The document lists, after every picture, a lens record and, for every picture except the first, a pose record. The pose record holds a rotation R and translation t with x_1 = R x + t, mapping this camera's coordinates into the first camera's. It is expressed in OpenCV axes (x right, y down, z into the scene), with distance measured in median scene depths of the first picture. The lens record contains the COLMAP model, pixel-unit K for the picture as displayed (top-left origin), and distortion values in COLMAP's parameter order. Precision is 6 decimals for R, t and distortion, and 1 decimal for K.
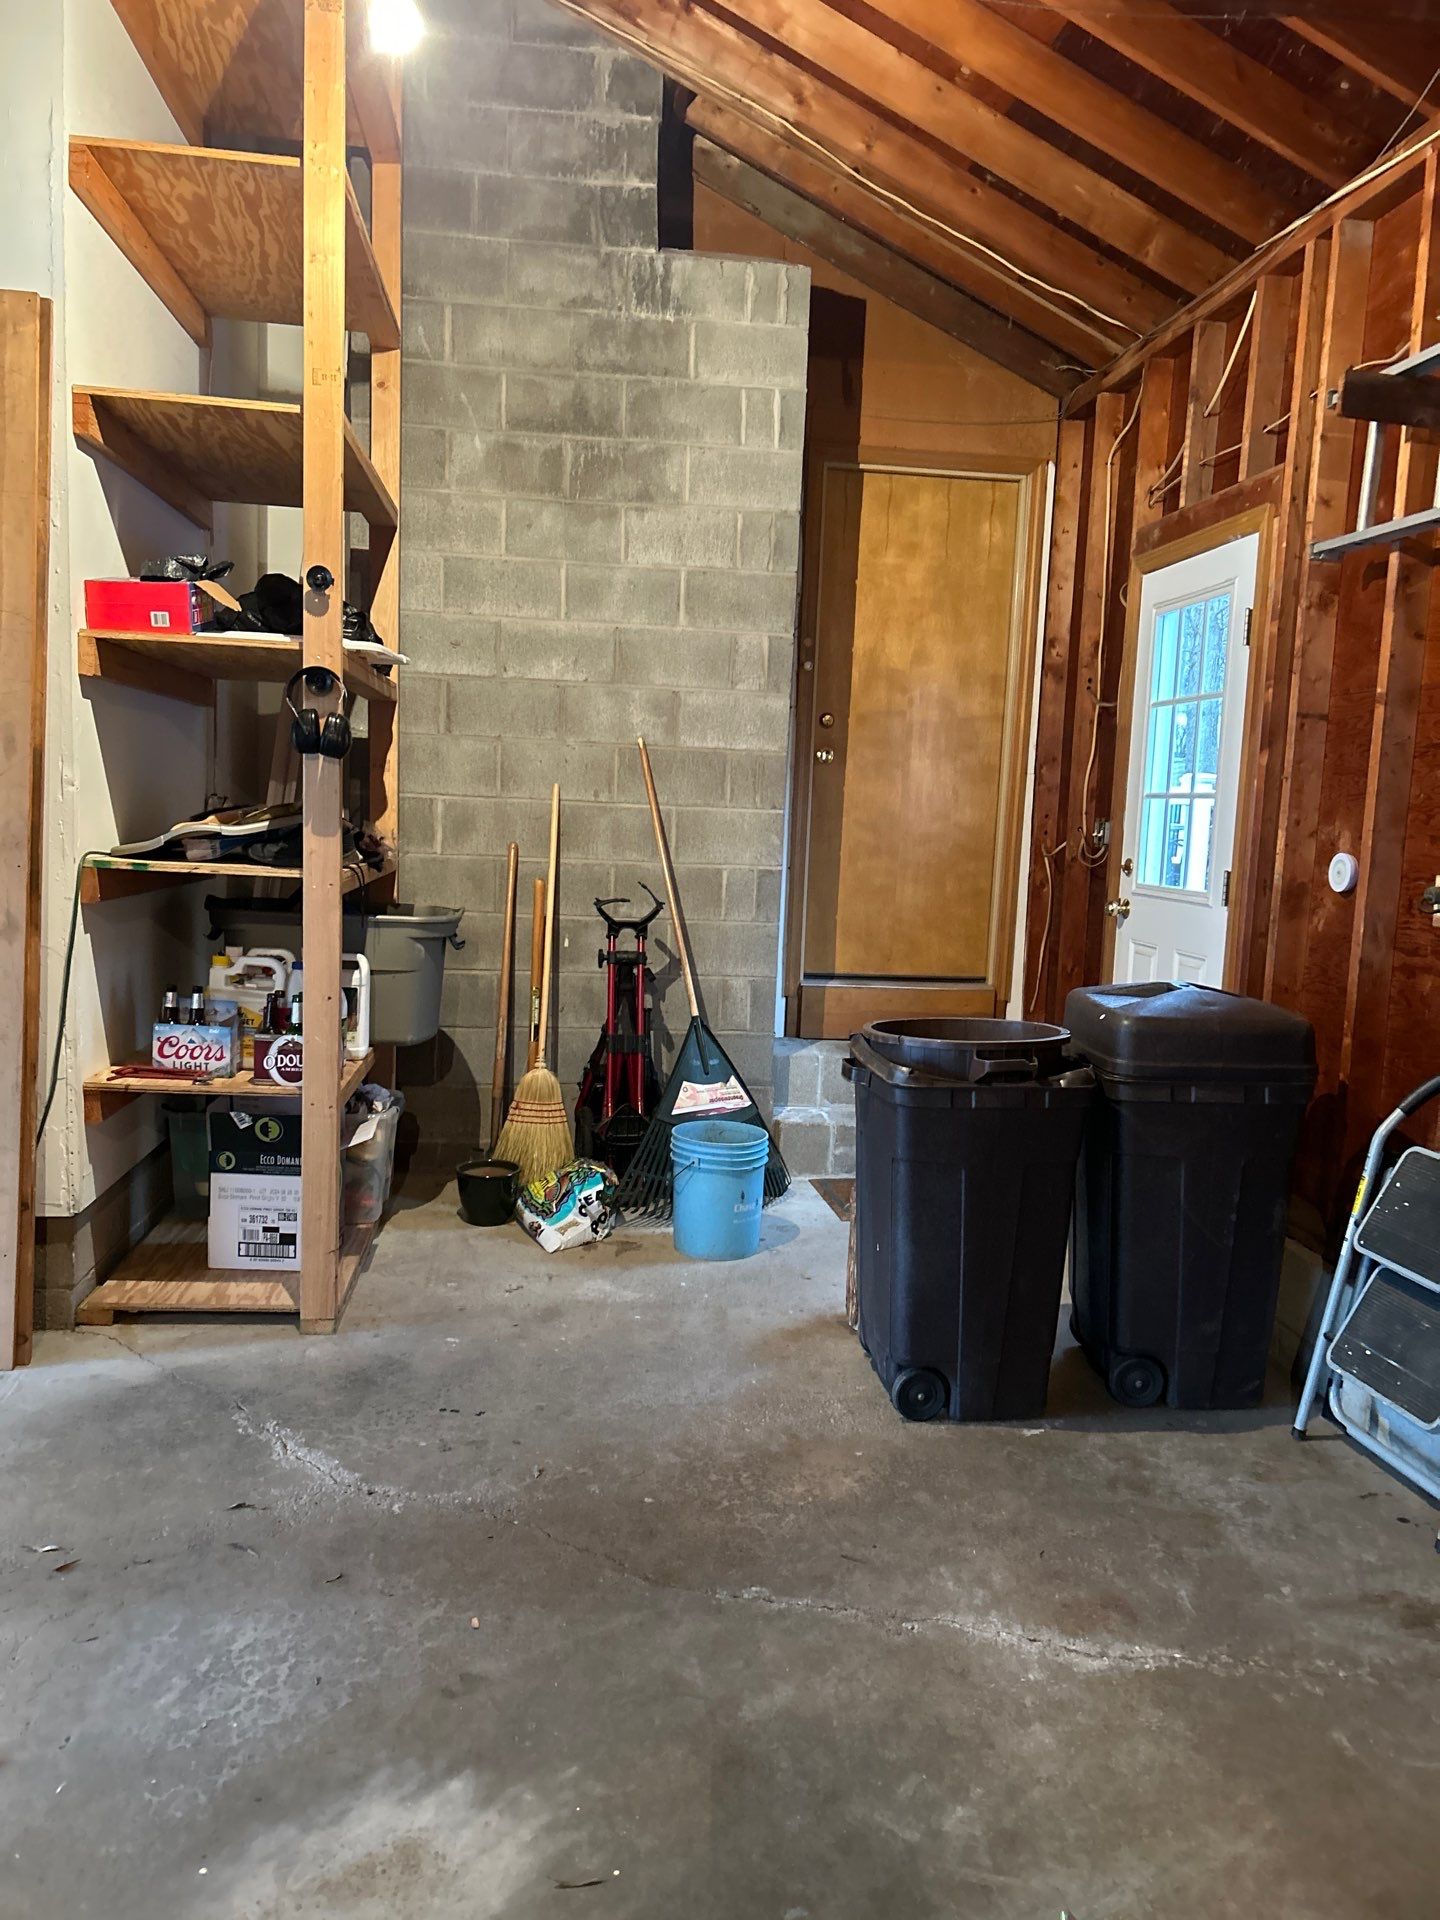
lens RADIAL K [[1445.0, 0, 717.5], [0, 1445.0, 964.7], [0, 0, 1]] dist [0.049960, -0.052108]
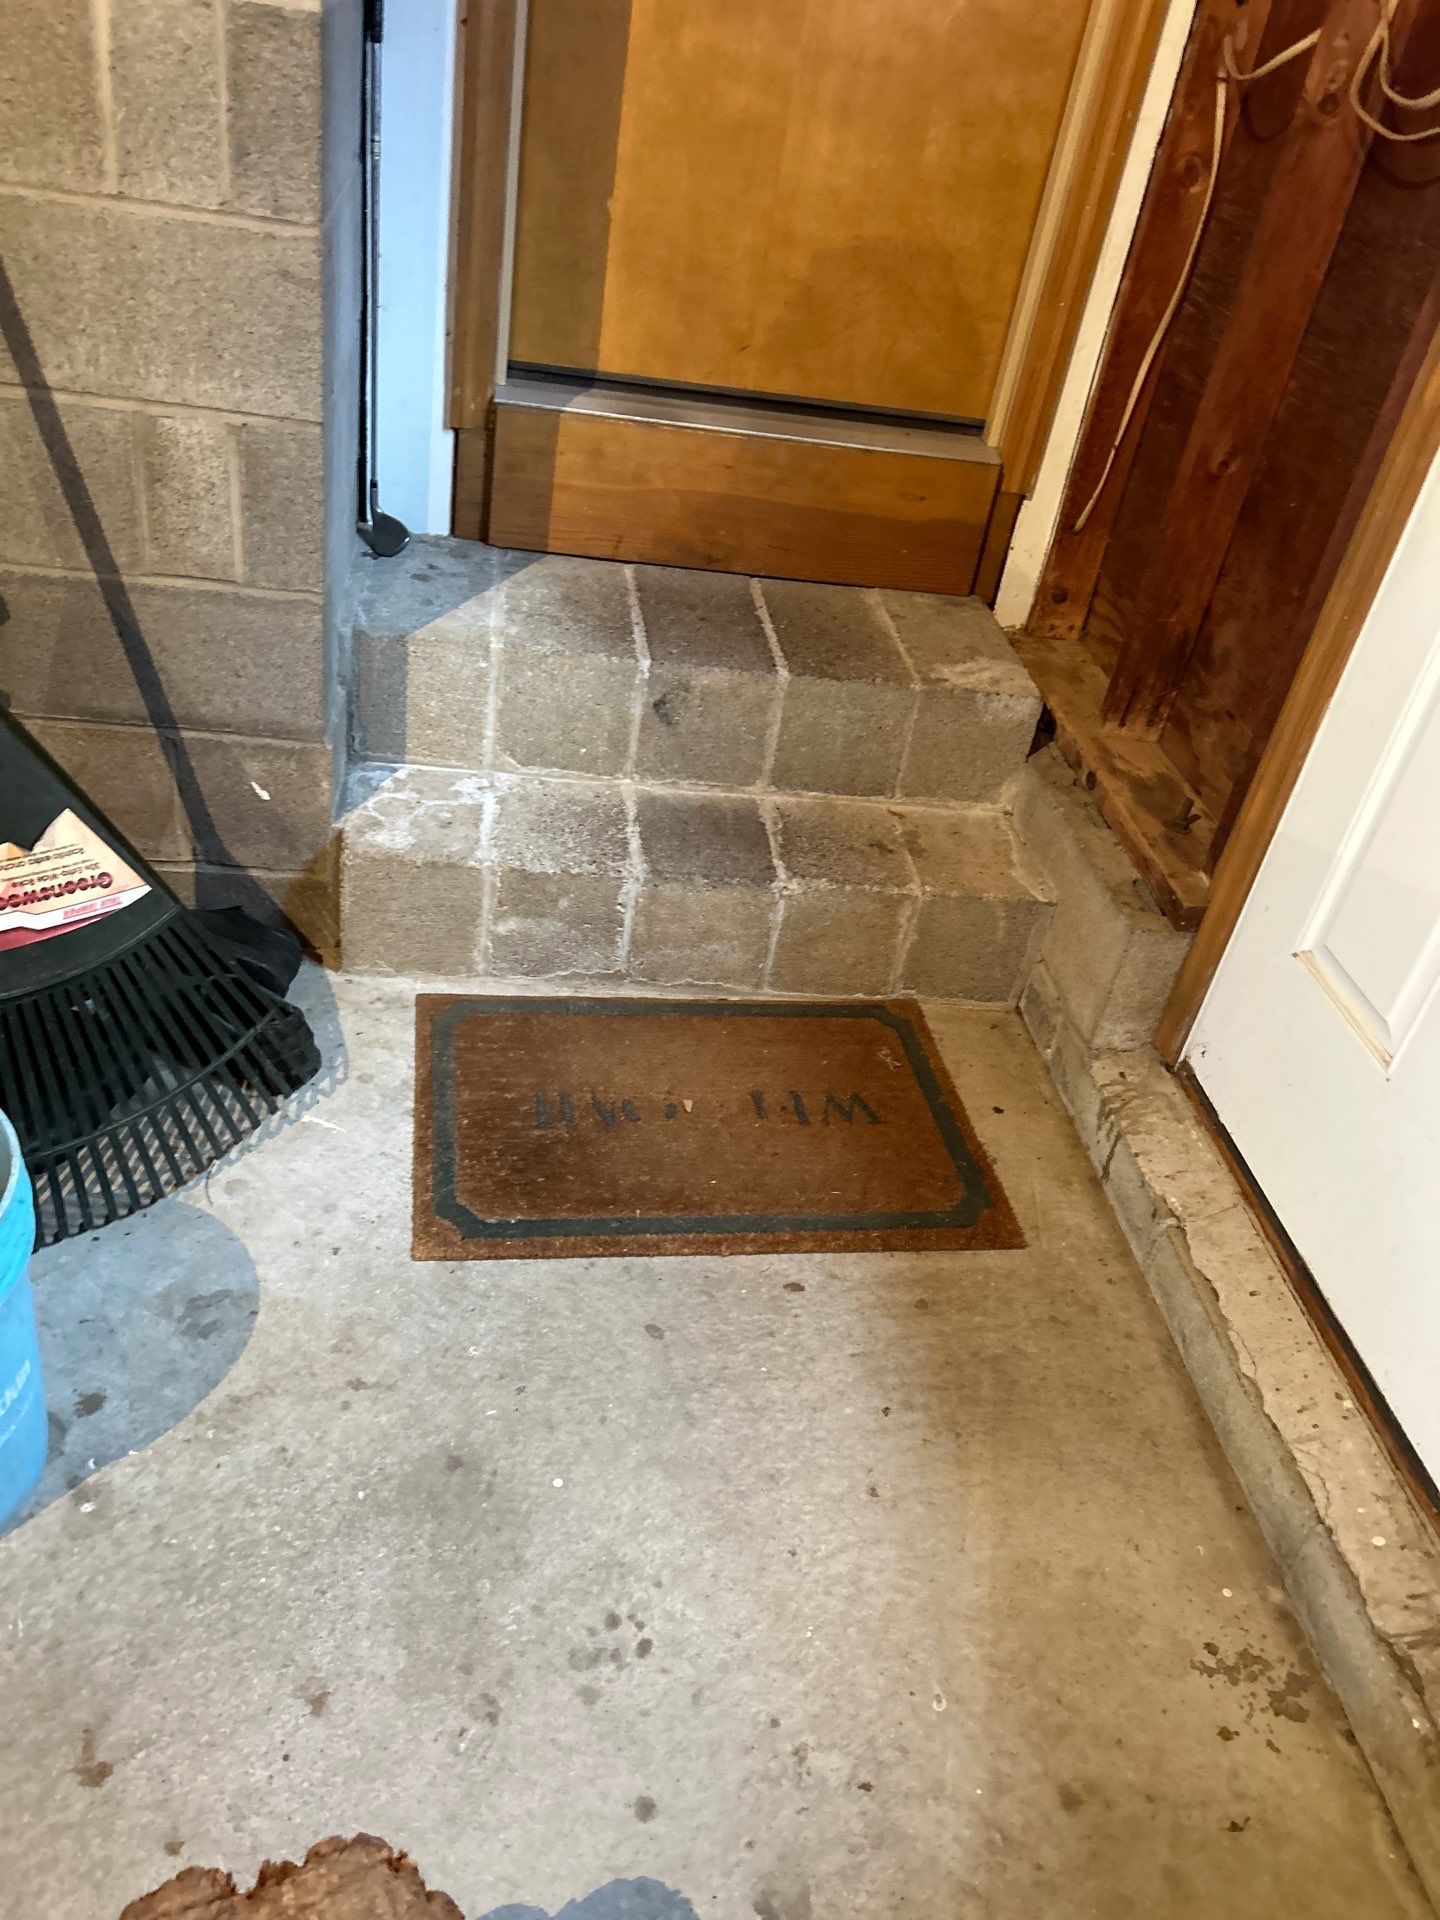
lens RADIAL K [[1445.0, 0, 721.9], [0, 1445.0, 970.3], [0, 0, 1]] dist [0.049960, -0.052108]
pose [[0.994223, 0.090004, 0.058472, 0.153018], [-0.106989, 0.874482, 0.473111, -0.059330], [-0.008551, -0.476634, 0.879060, 0.851581]]
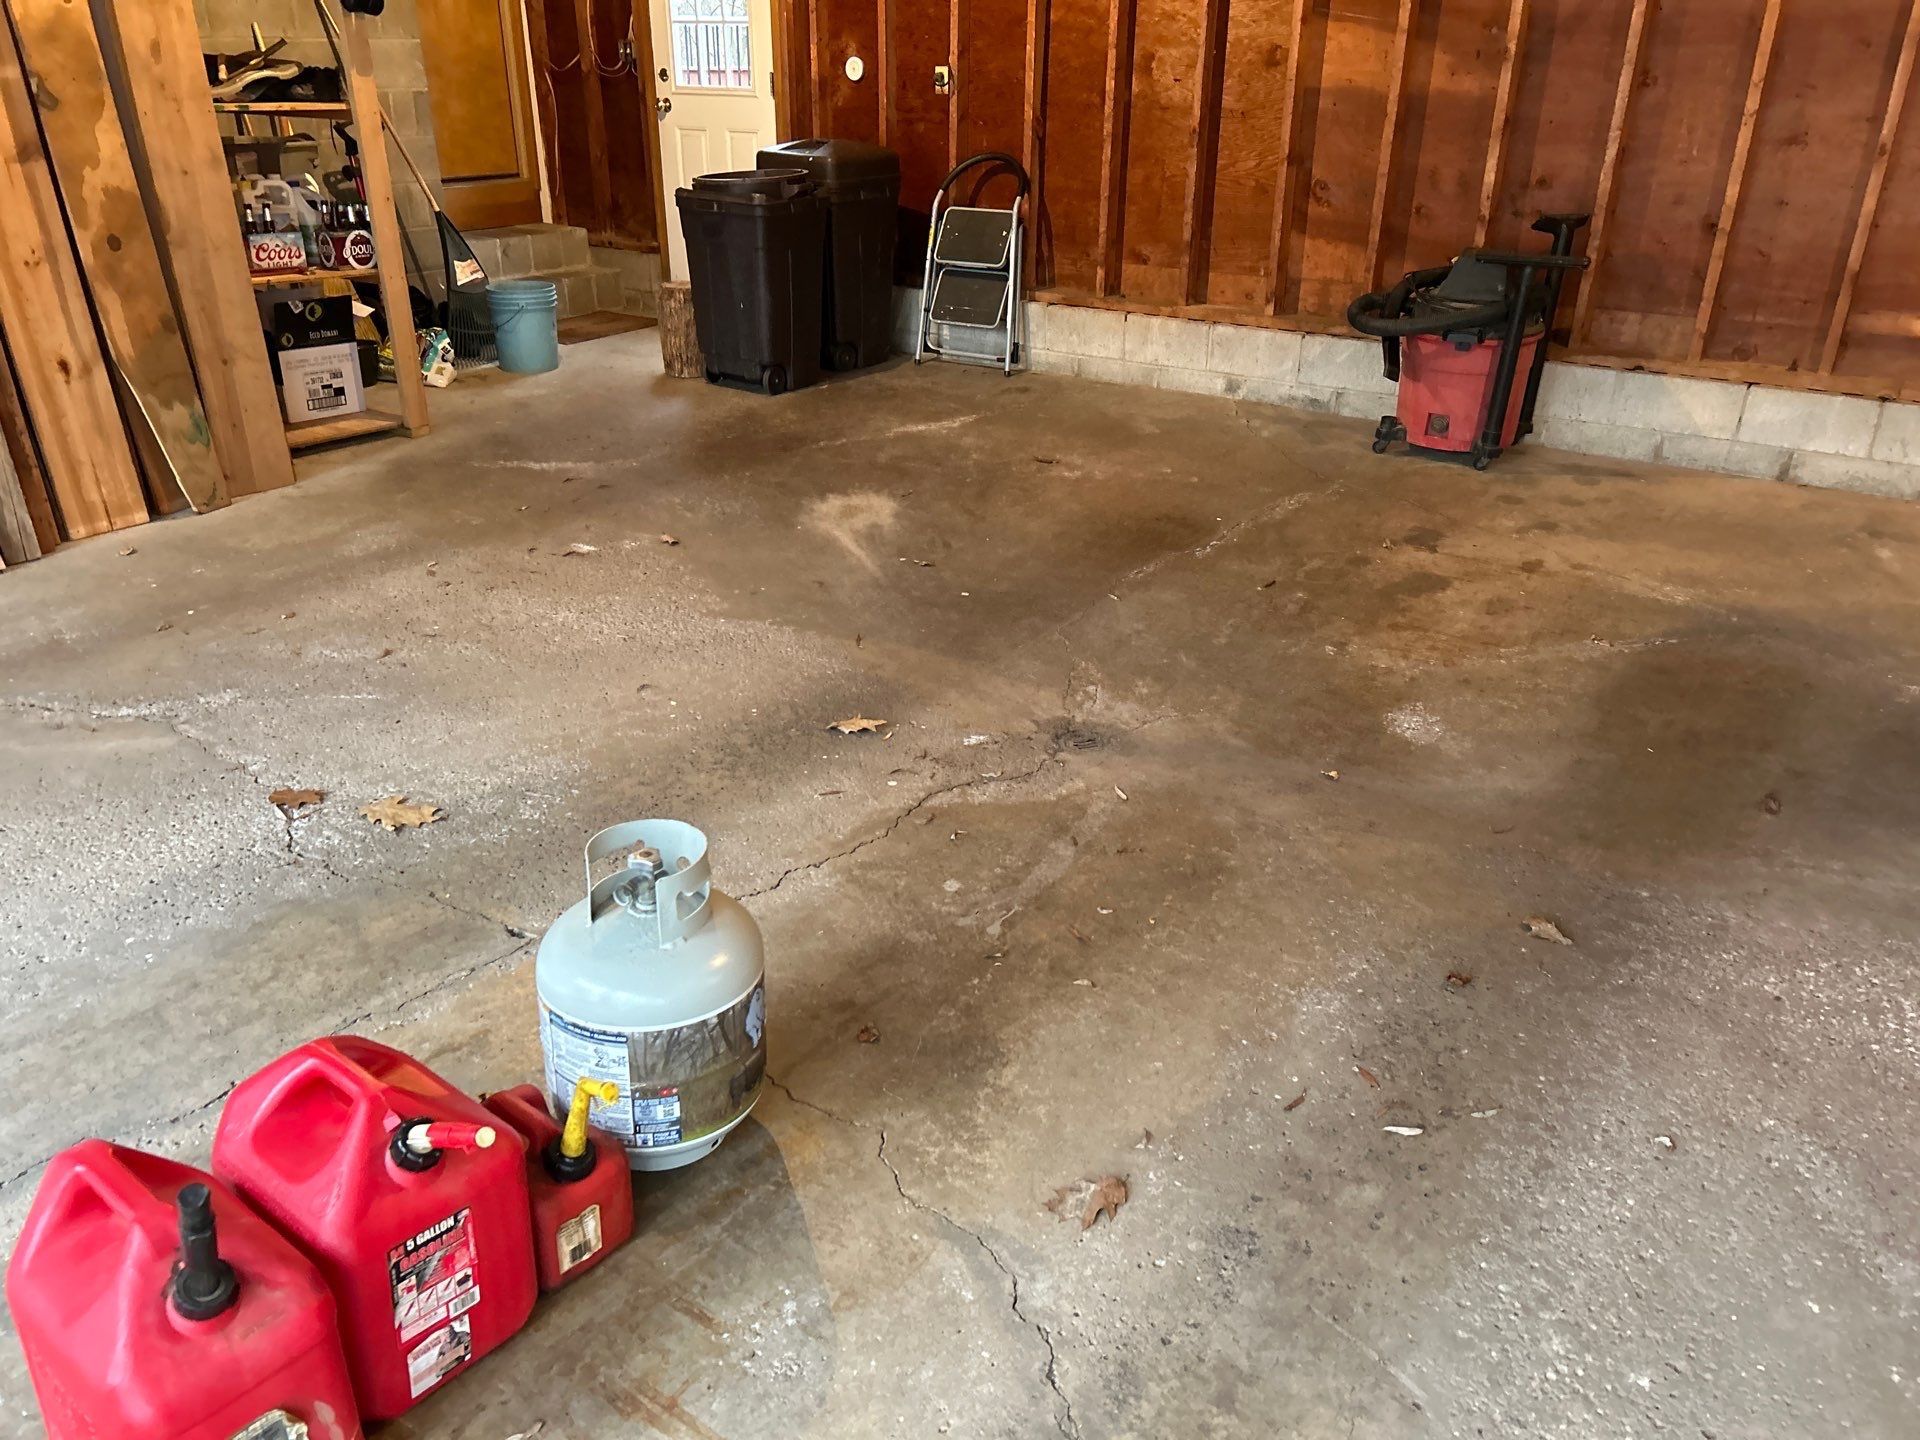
lens RADIAL K [[1445.0, 0, 950.7], [0, 1445.0, 731.9], [0, 0, 1]] dist [0.049960, -0.052108]
pose [[0.677097, -0.348572, 0.648103, -0.928526], [0.104151, 0.917228, 0.384506, 0.009180], [-0.728486, -0.192847, 0.657357, -0.429594]]
